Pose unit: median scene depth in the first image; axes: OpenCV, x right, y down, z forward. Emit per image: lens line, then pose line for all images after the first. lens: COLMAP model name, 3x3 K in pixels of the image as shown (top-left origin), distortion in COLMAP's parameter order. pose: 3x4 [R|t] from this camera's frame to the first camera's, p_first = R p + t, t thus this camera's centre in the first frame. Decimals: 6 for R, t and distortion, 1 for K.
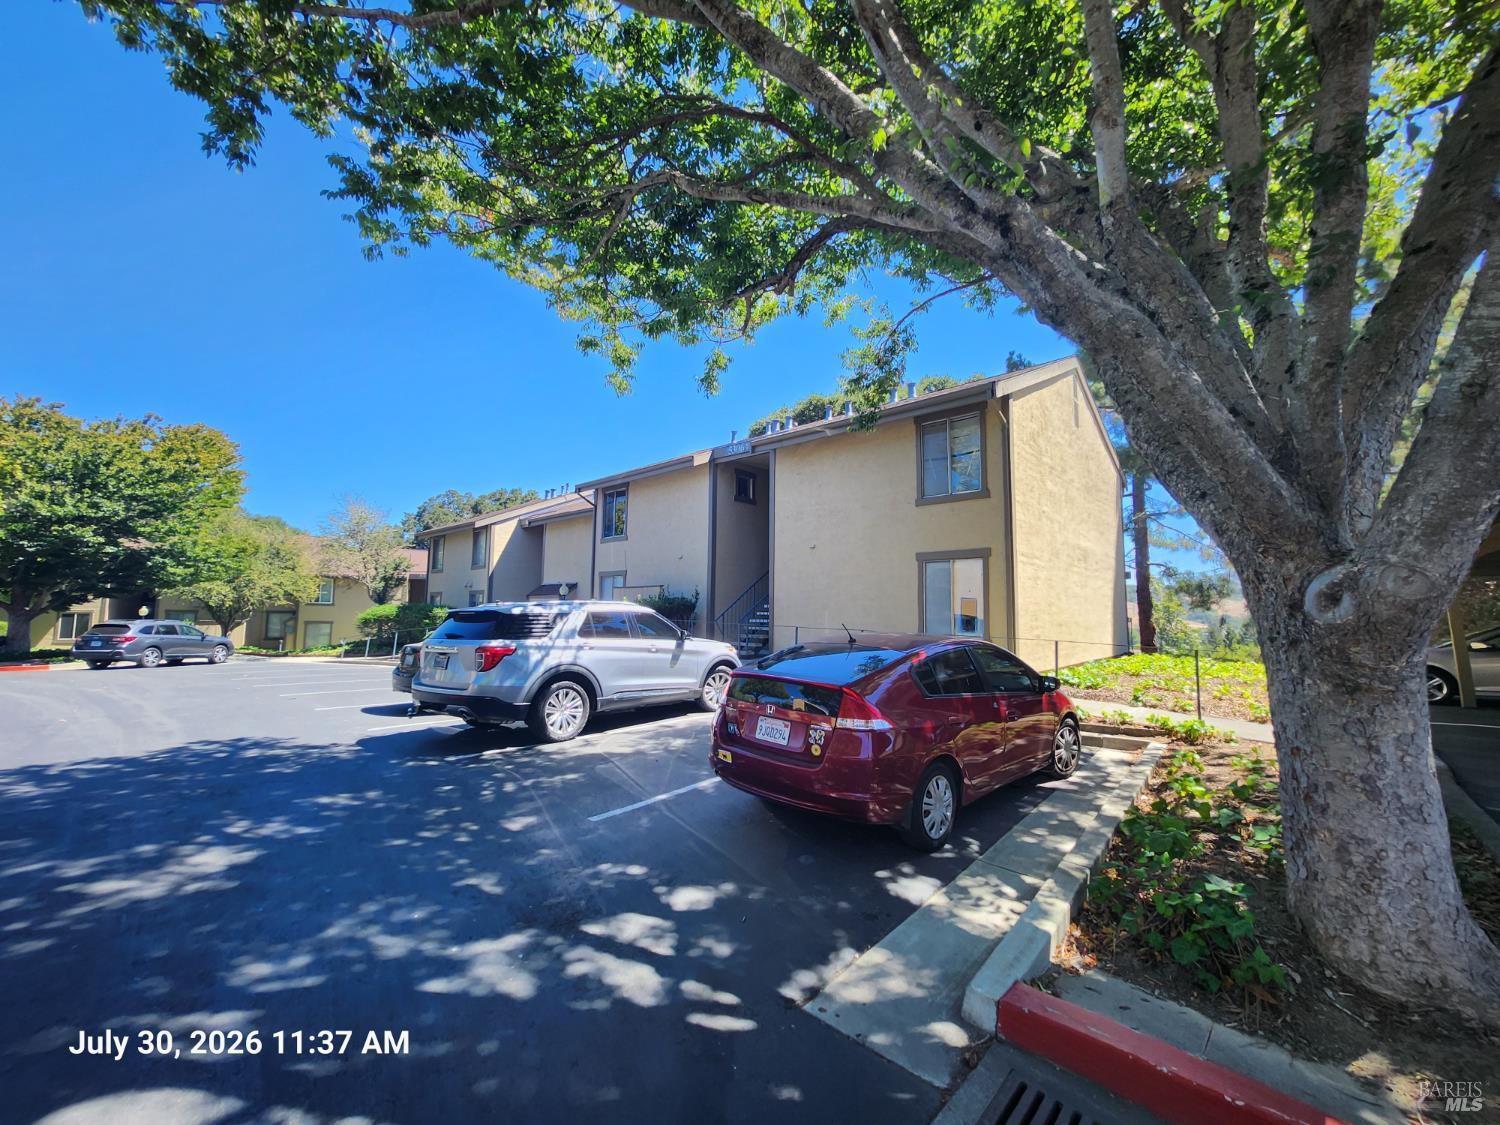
lens RADIAL K [[595.9, 0, 751.1], [0, 595.9, 567.1], [0, 0, 1]] dist [0.009053, 0.000324]
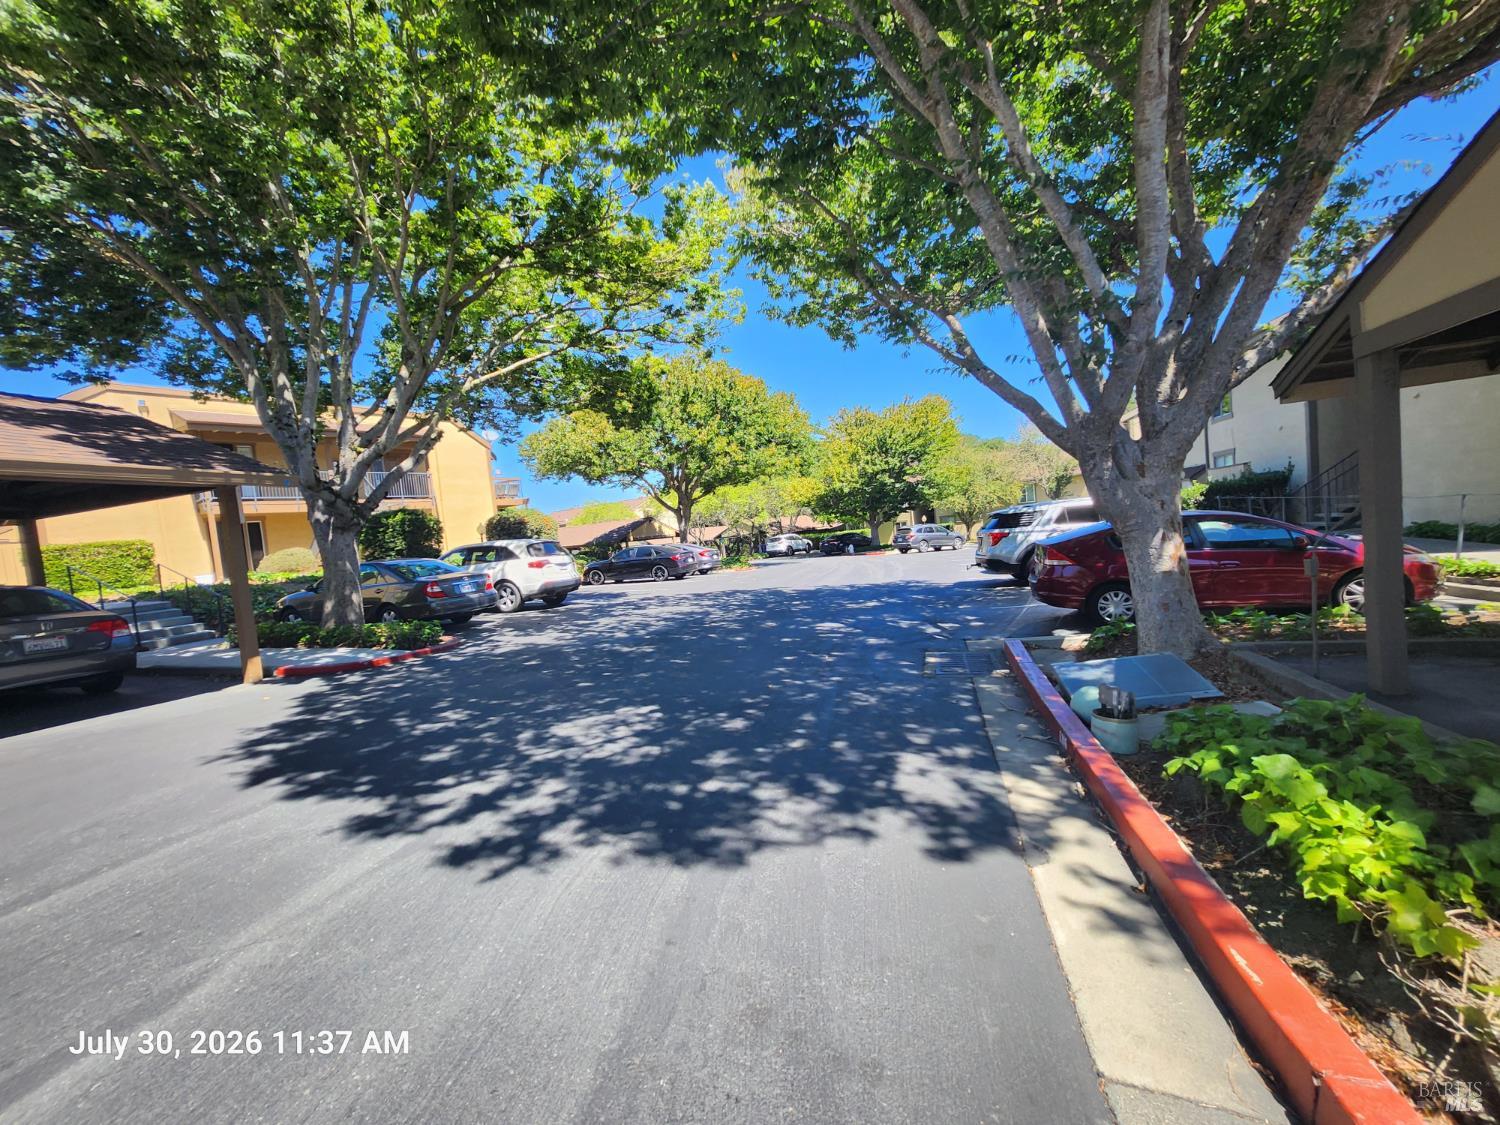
lens RADIAL K [[595.9, 0, 749.2], [0, 595.9, 563.4], [0, 0, 1]] dist [0.009053, 0.000324]
pose [[0.434951, 0.000105, -0.900454, 0.327097], [0.162470, 0.983578, 0.078594, -0.014733], [0.885675, -0.180482, 0.427791, -0.170612]]
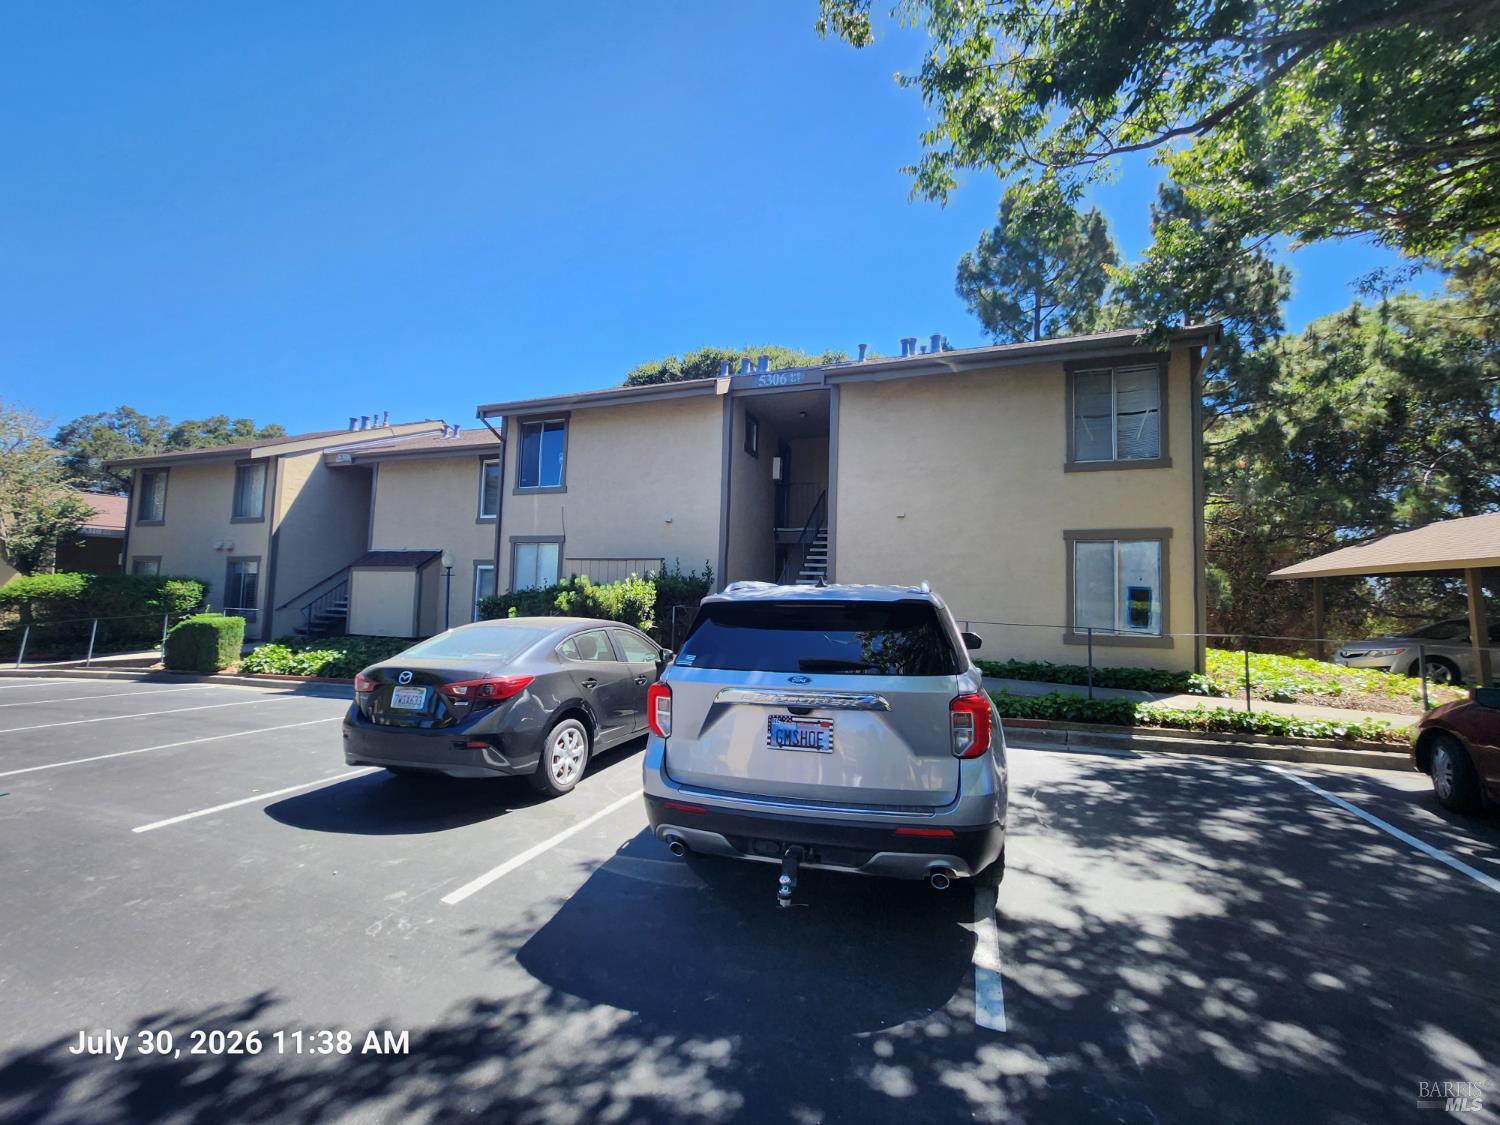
lens RADIAL K [[595.9, 0, 746.1], [0, 595.9, 570.7], [0, 0, 1]] dist [0.009053, 0.000324]
pose [[0.927446, 0.028908, 0.372838, -0.257955], [-0.043111, 0.998625, 0.029813, 0.015963], [-0.371464, -0.043724, 0.927417, 0.241846]]
